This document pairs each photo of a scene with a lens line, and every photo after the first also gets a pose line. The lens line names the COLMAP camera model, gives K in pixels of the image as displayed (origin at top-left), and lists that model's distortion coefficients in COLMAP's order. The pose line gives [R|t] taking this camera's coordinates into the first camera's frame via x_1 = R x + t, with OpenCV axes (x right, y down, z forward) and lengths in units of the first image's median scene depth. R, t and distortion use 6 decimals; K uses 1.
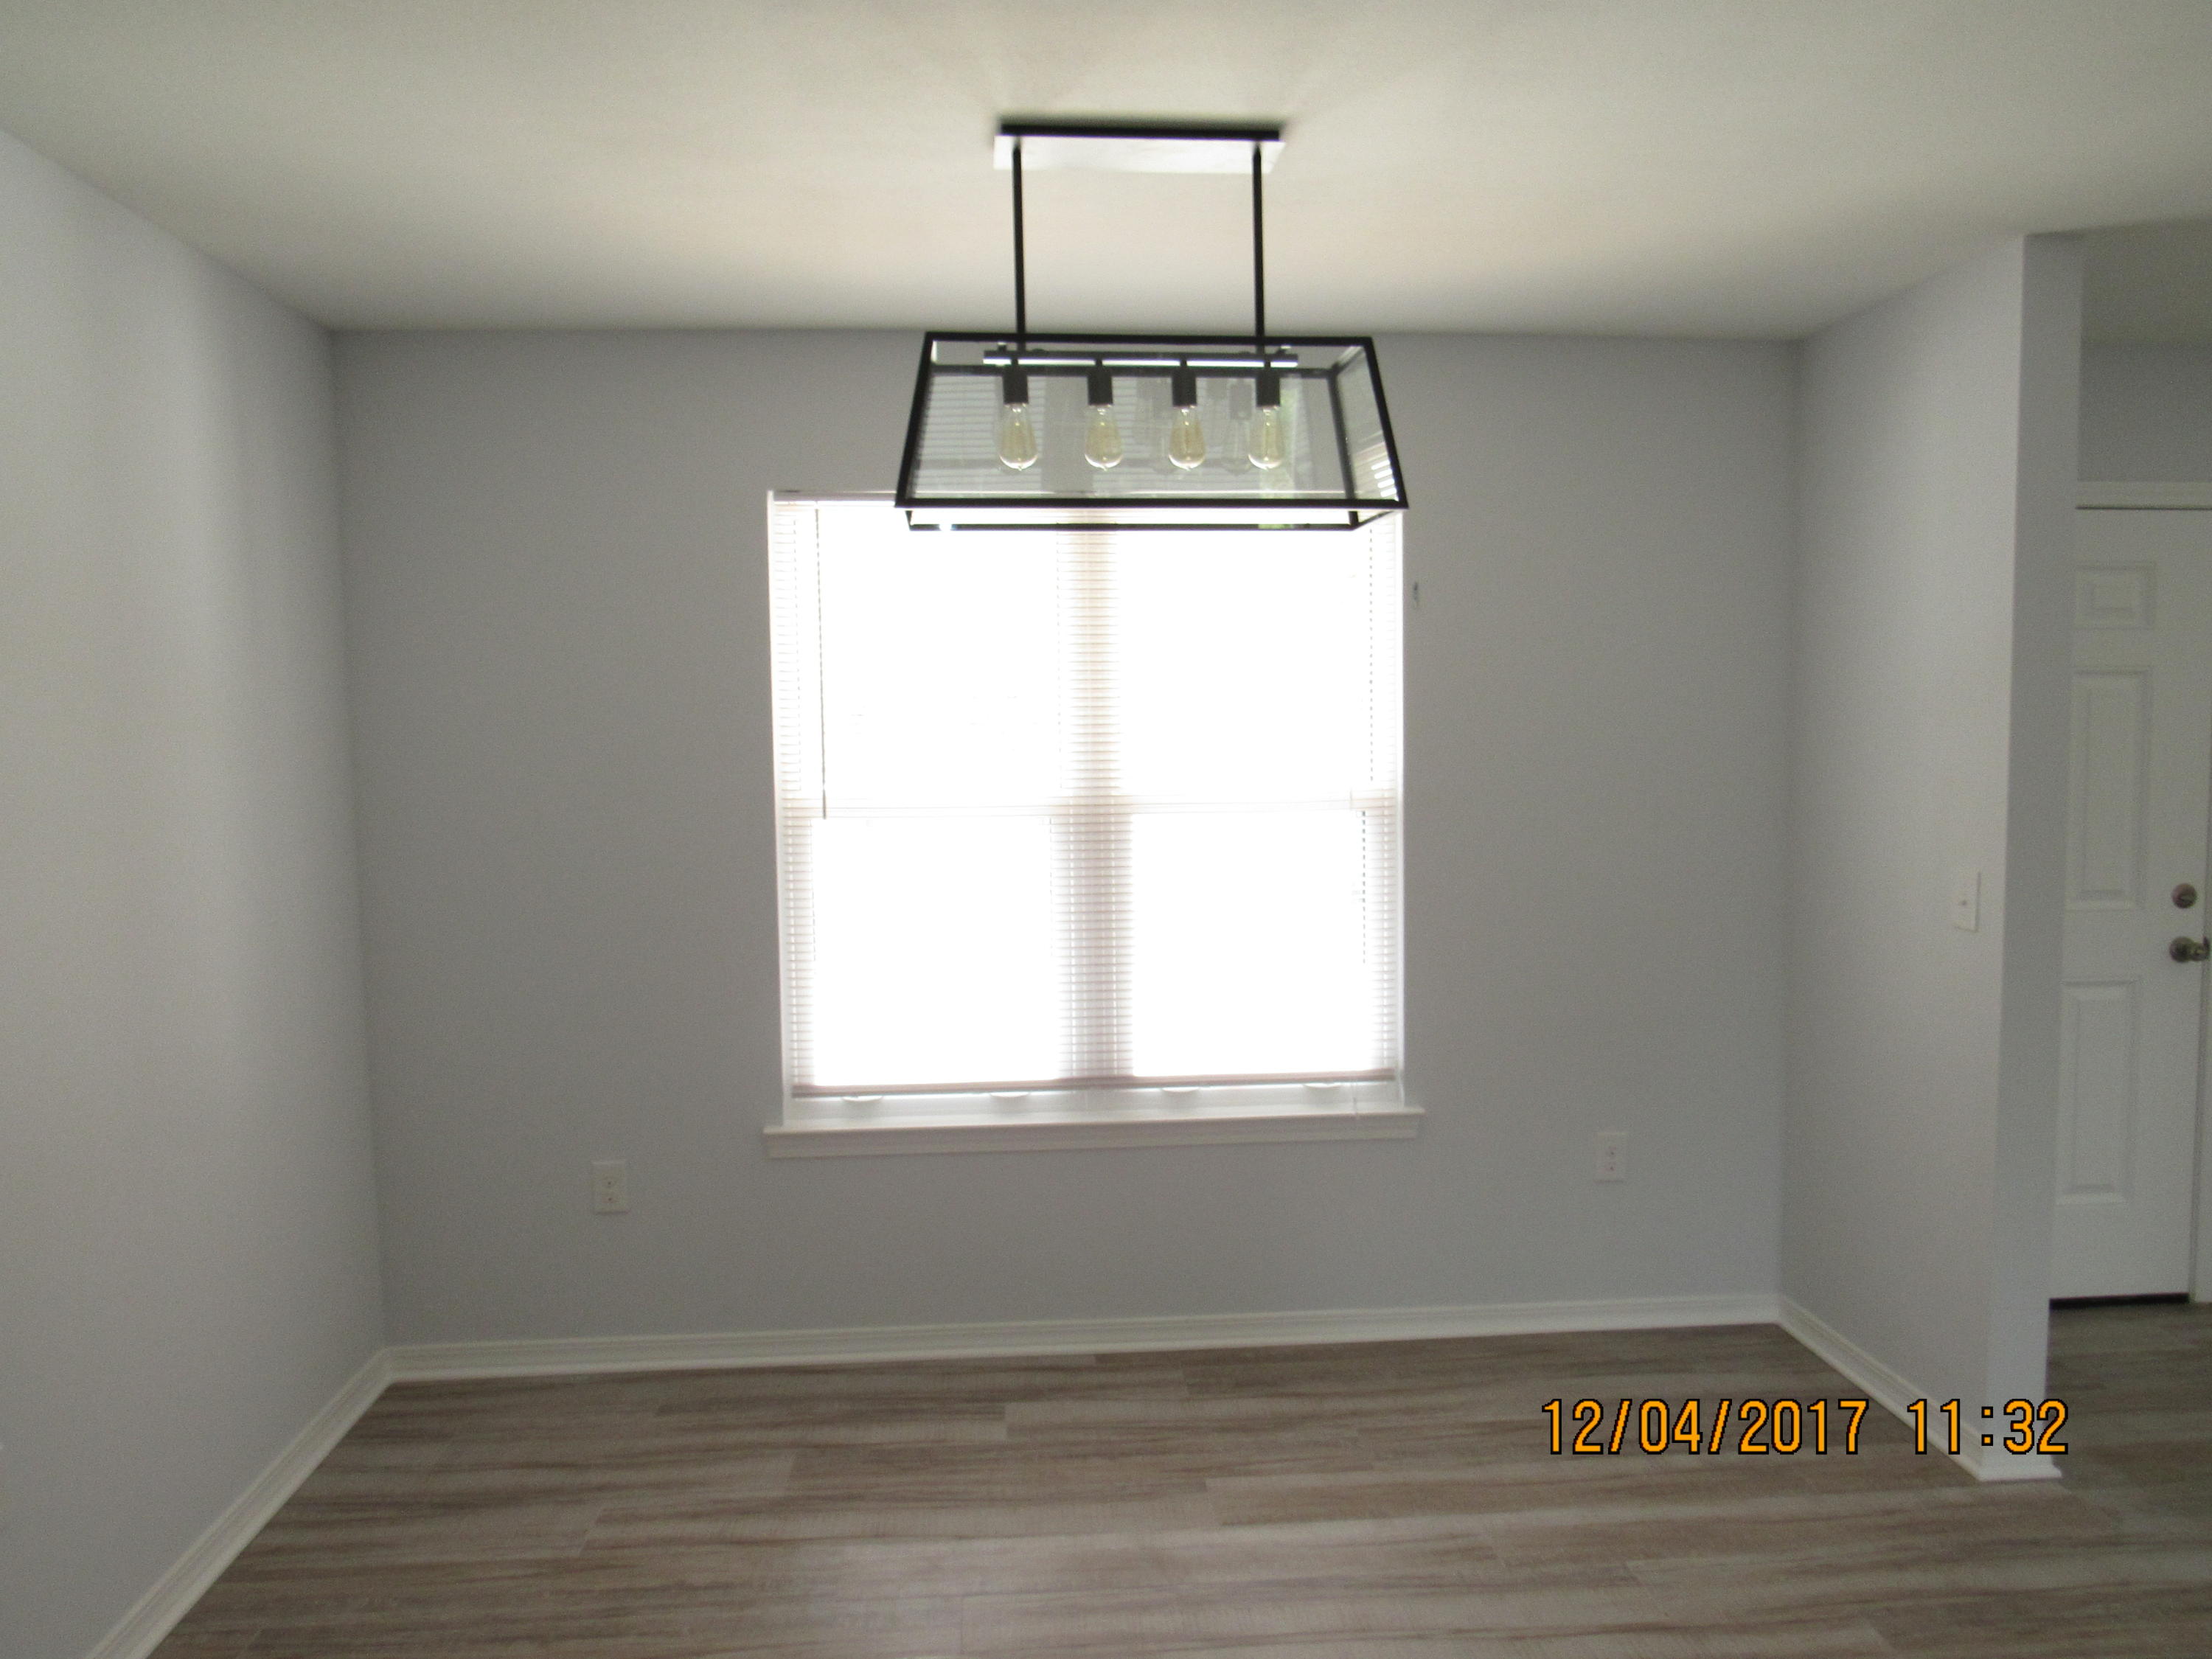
lens RADIAL K [[1562.8, 0, 1100.3], [0, 1562.8, 867.5], [0, 0, 1]] dist [-0.039068, 0.008788]
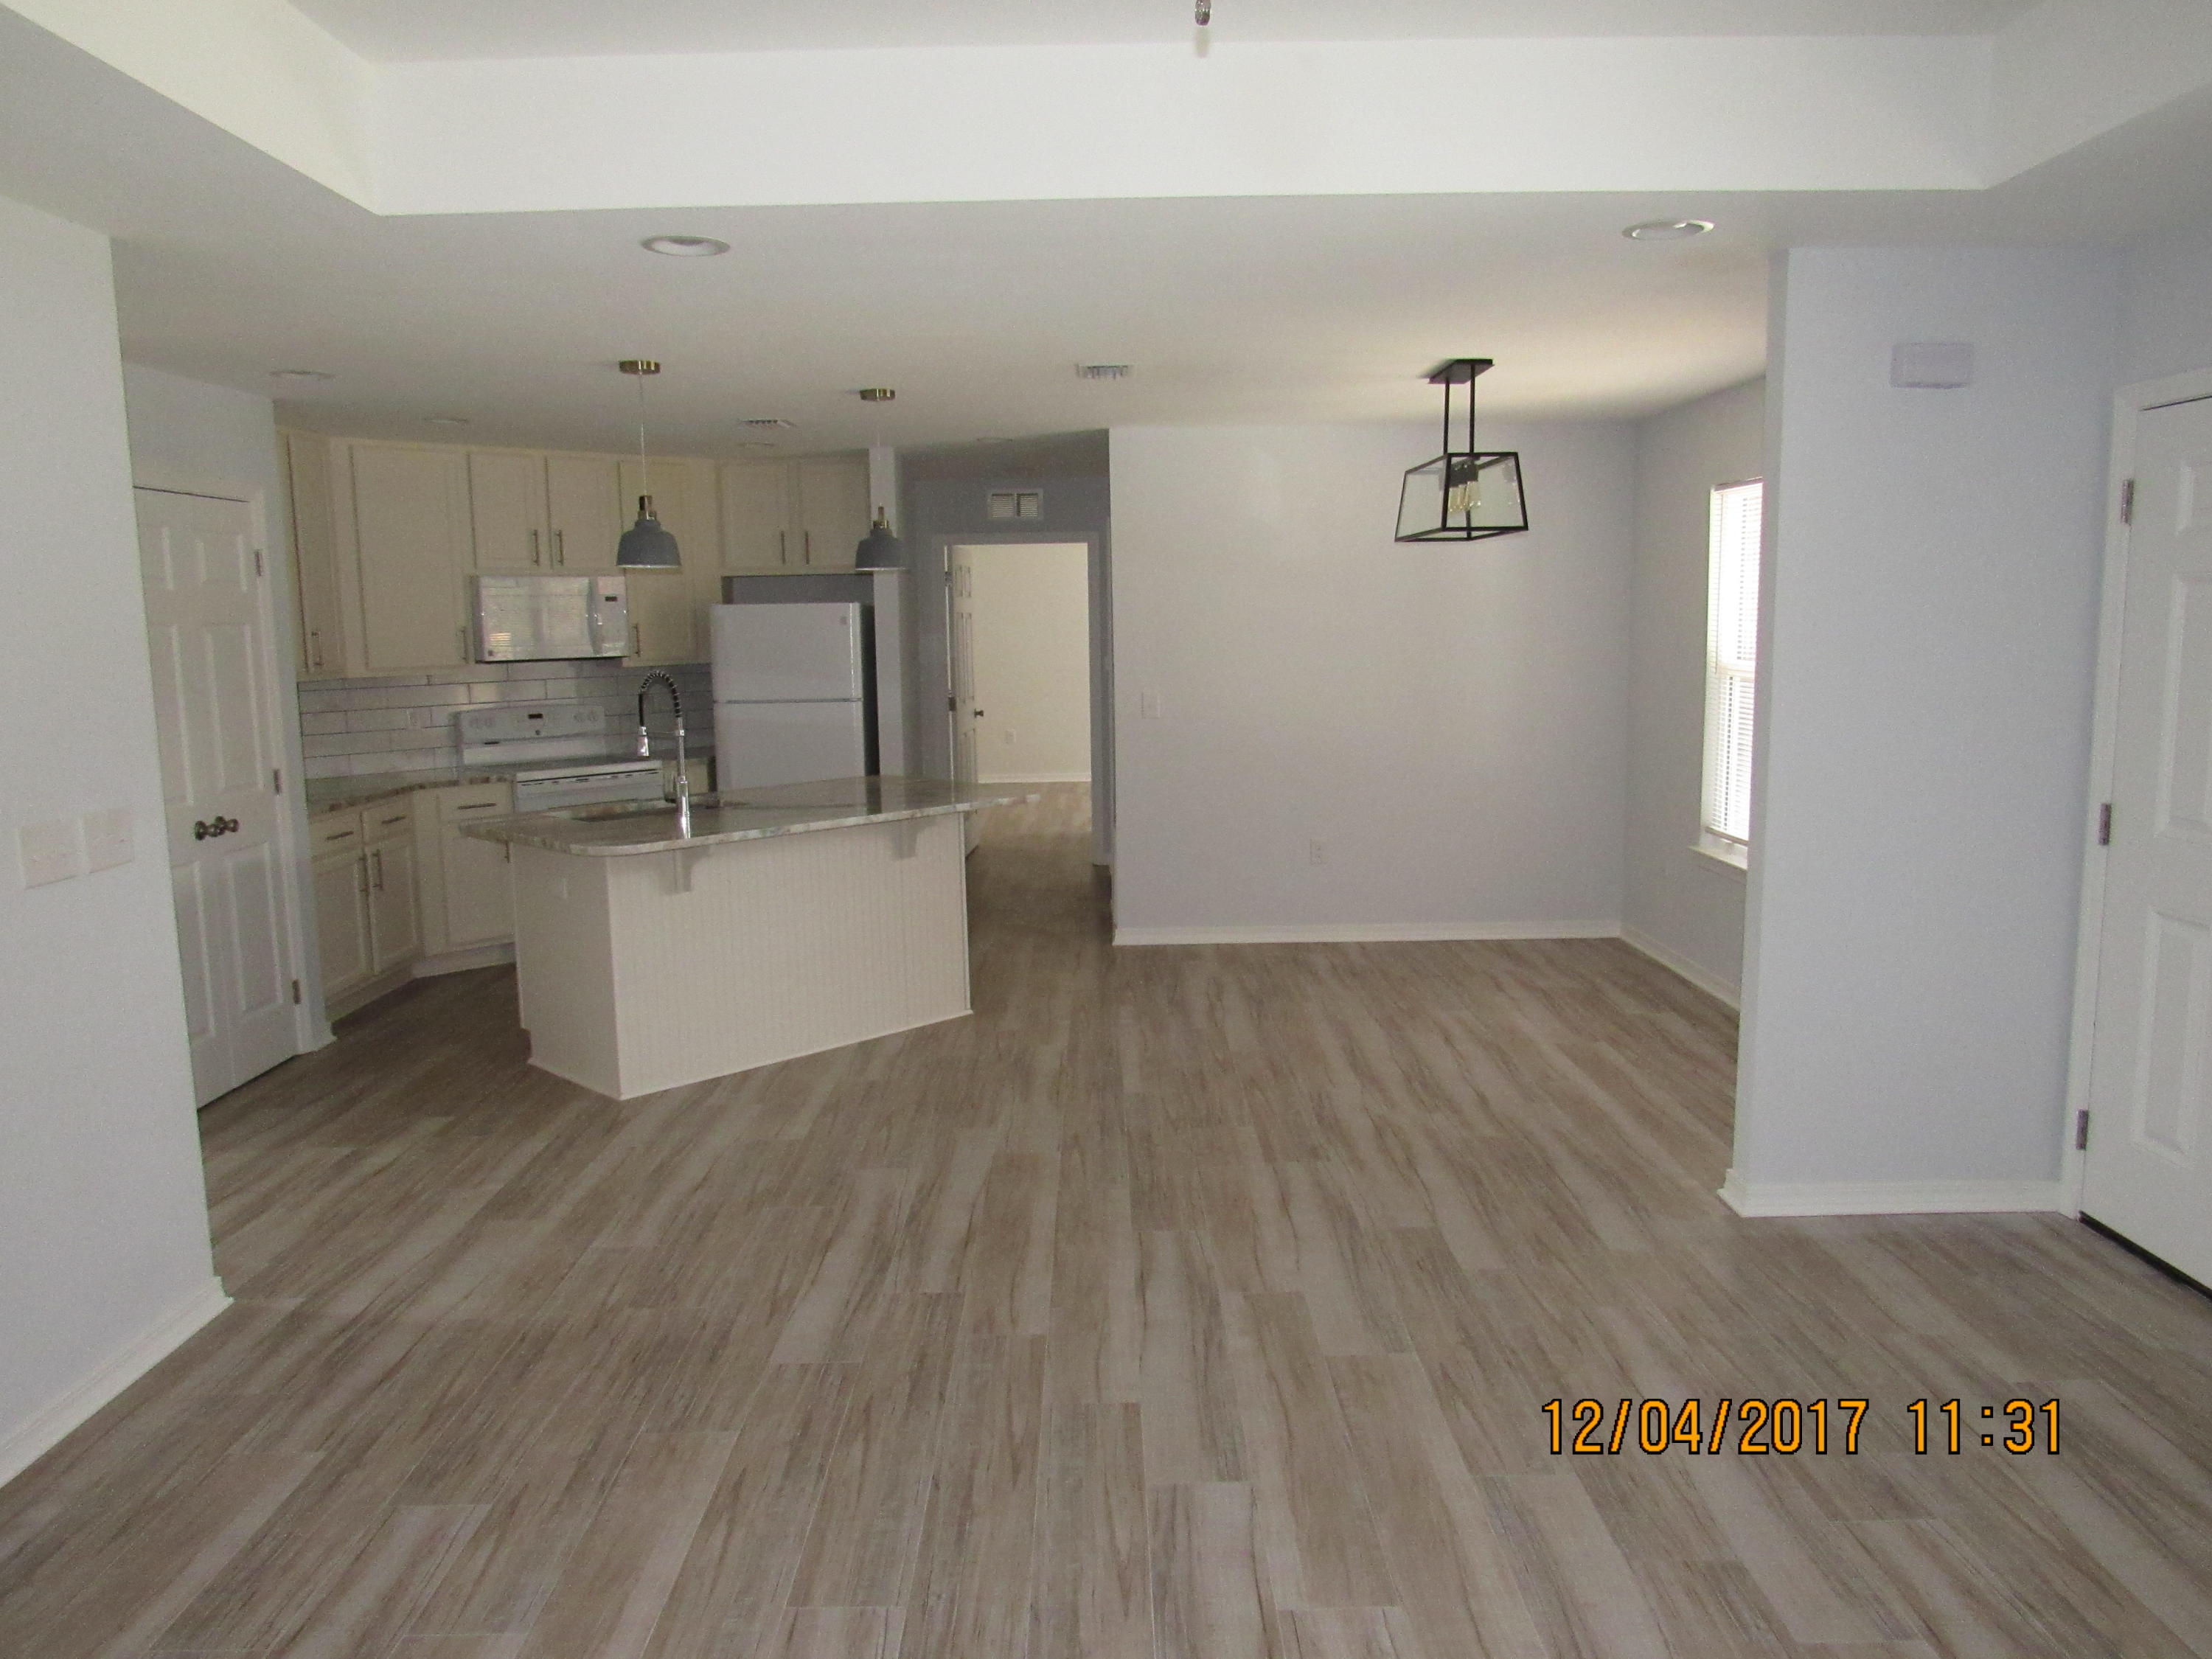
lens RADIAL K [[1562.8, 0, 1100.3], [0, 1562.8, 867.5], [0, 0, 1]] dist [-0.039068, 0.008788]
pose [[-0.064521, 0.172591, -0.982878, 1.905963], [-0.069229, 0.981783, 0.176943, -0.092760], [0.995512, 0.079460, -0.051398, 0.496775]]
